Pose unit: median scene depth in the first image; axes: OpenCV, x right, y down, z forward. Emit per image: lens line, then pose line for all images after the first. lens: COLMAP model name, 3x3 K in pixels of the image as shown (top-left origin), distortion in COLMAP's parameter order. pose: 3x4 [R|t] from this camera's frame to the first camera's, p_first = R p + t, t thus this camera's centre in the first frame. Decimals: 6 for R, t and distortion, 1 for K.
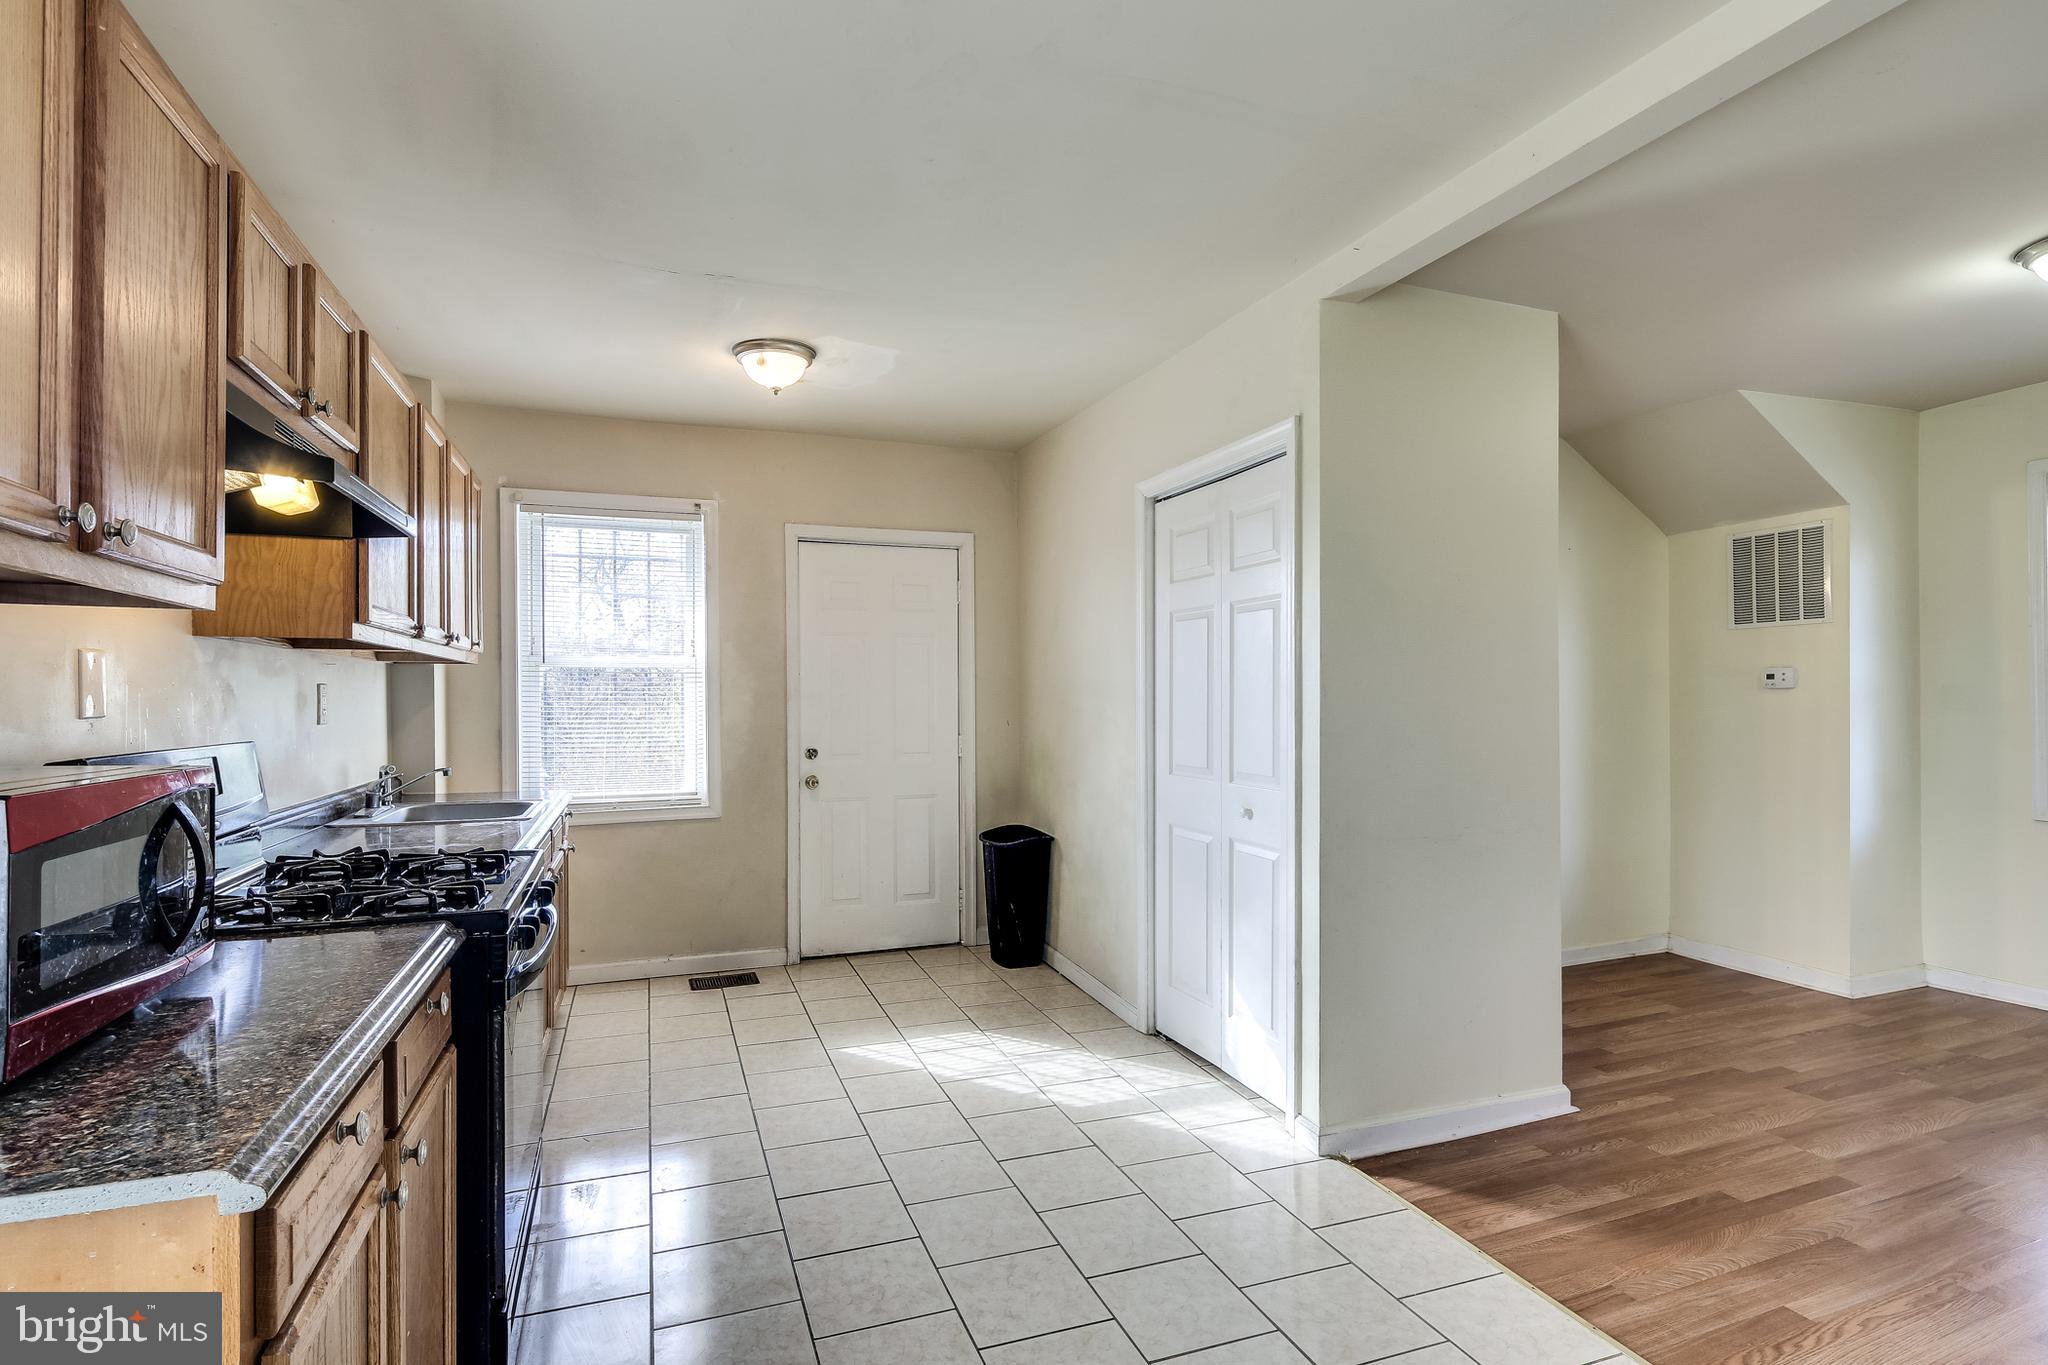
lens RADIAL K [[996.8, 0, 1033.7], [0, 996.8, 700.8], [0, 0, 1]] dist [0.006500, -0.007888]
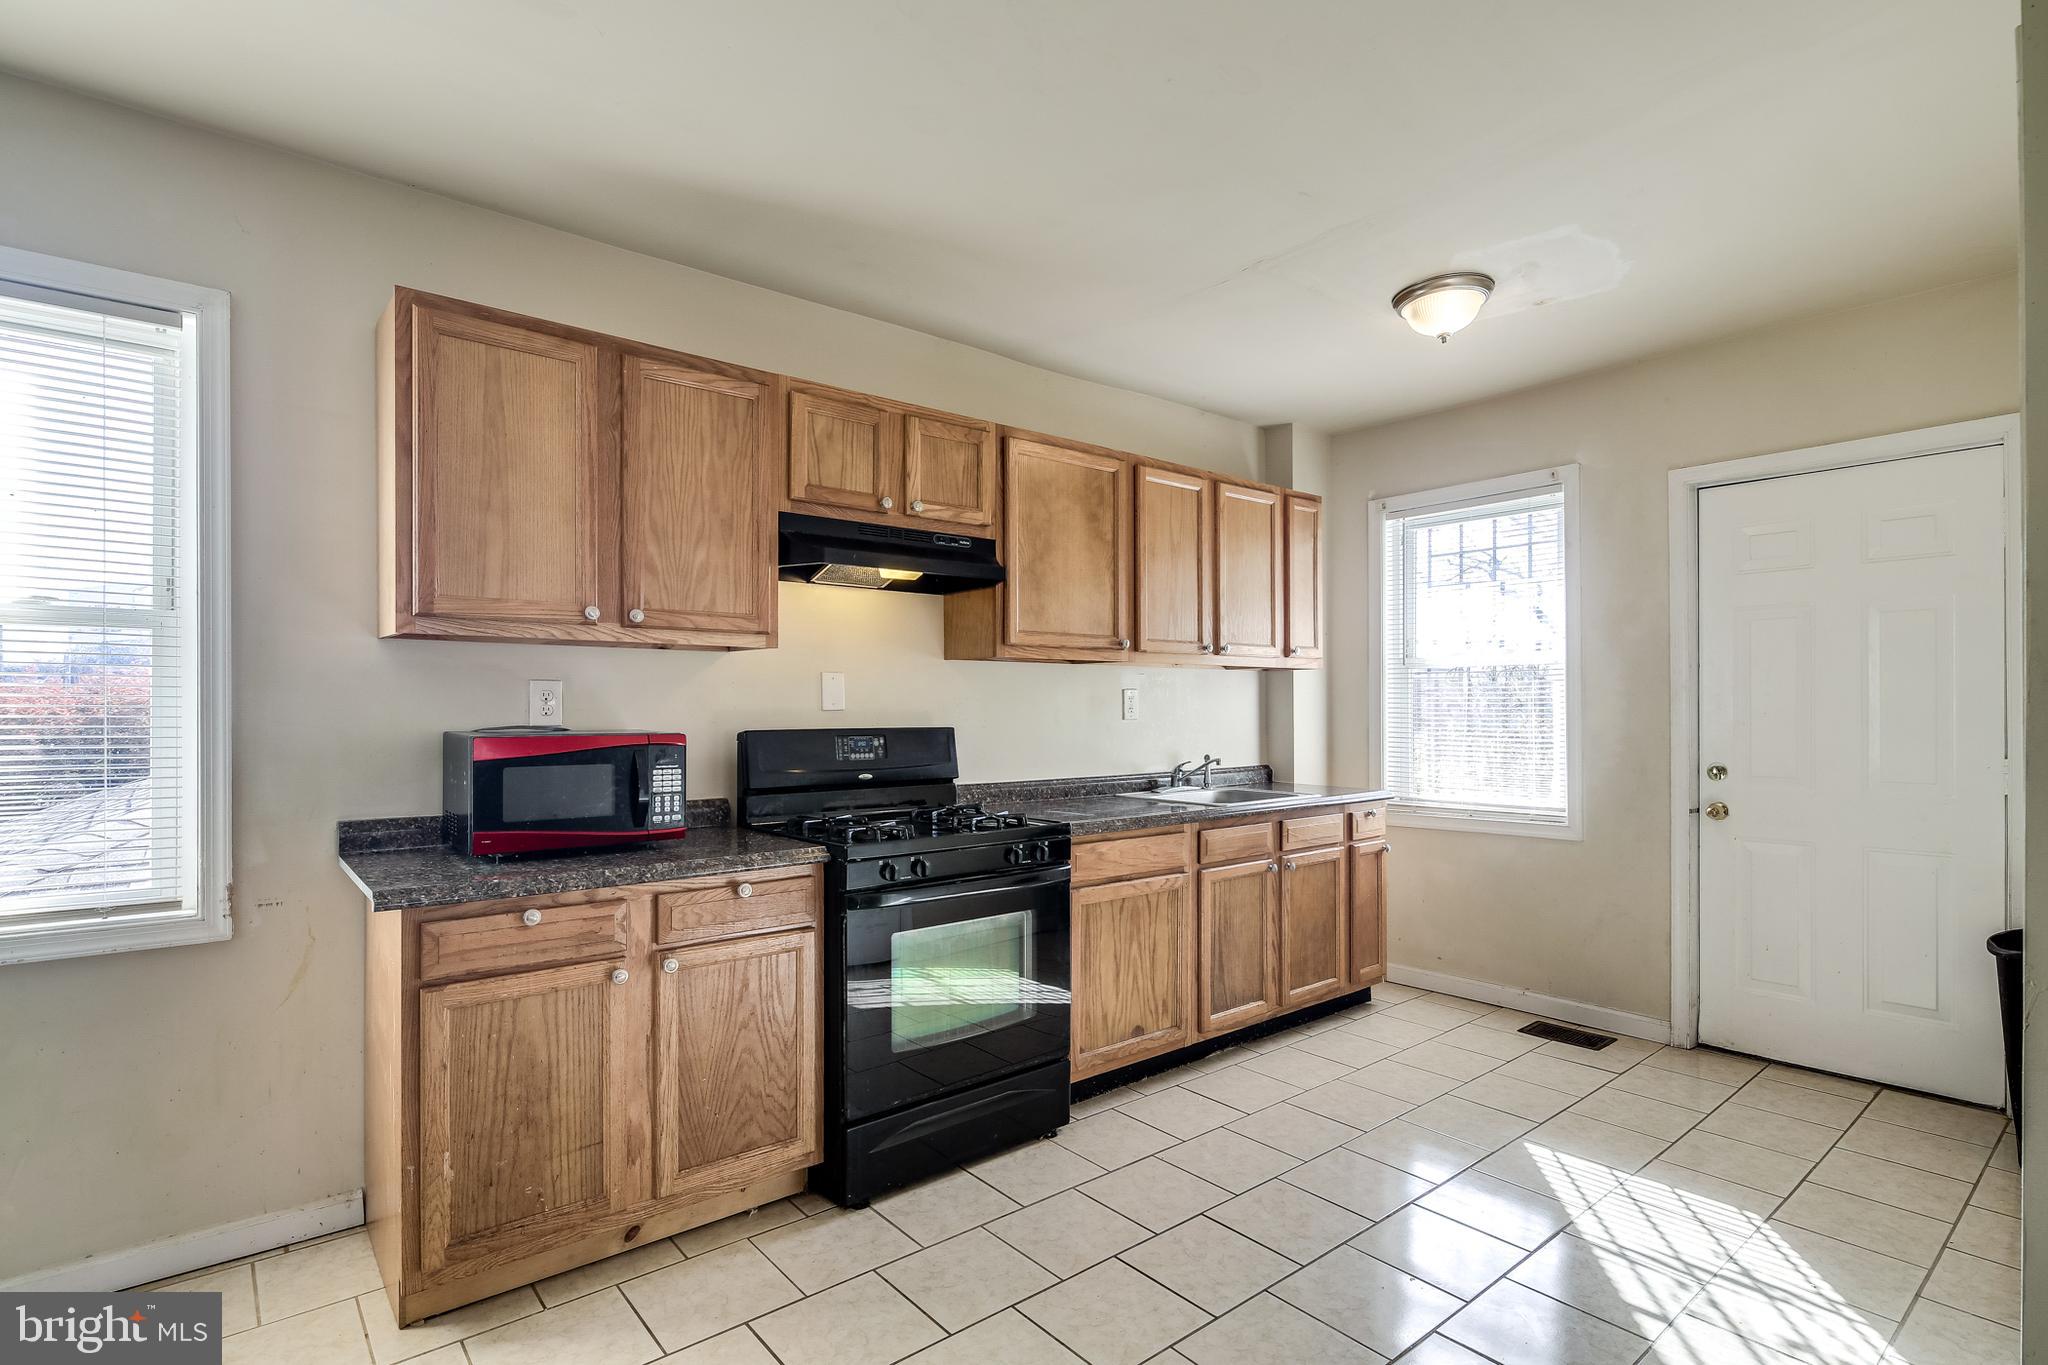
lens RADIAL K [[996.8, 0, 1012.7], [0, 996.8, 711.1], [0, 0, 1]] dist [0.006500, -0.007888]
pose [[0.307508, 0.005870, -0.951527, 0.365904], [-0.000190, 0.999981, 0.006108, 0.003278], [0.951546, -0.001698, 0.307503, 0.316895]]
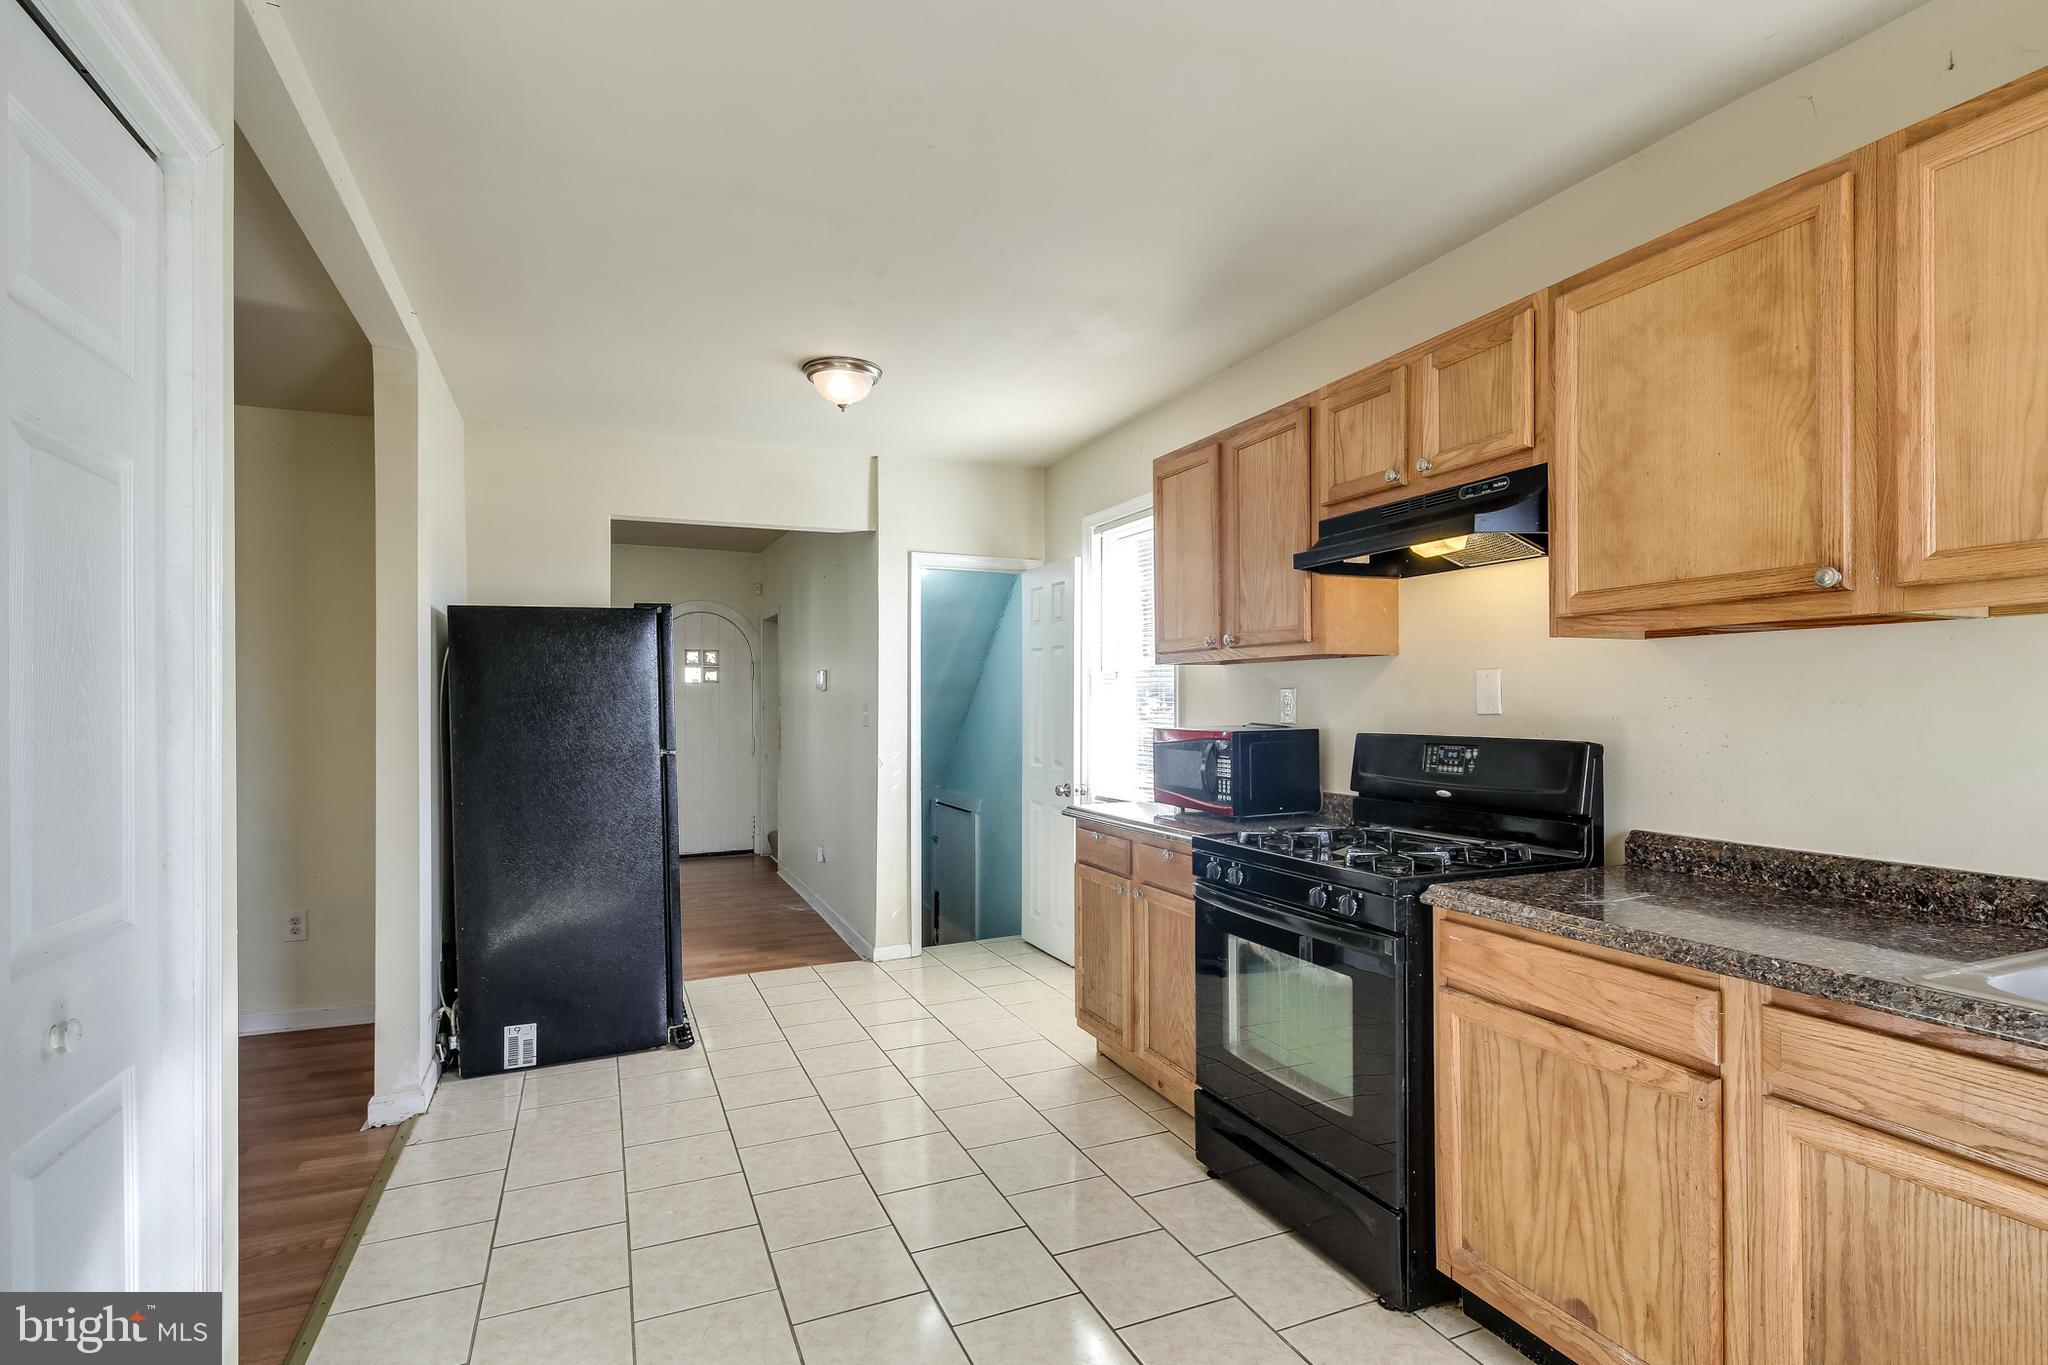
lens RADIAL K [[996.8, 0, 1019.9], [0, 996.8, 703.4], [0, 0, 1]] dist [0.006500, -0.007888]
pose [[-0.999519, 0.006080, -0.030410, -0.085387], [0.006088, 0.999981, -0.000149, -0.001448], [0.030408, -0.000334, -0.999538, 1.050826]]
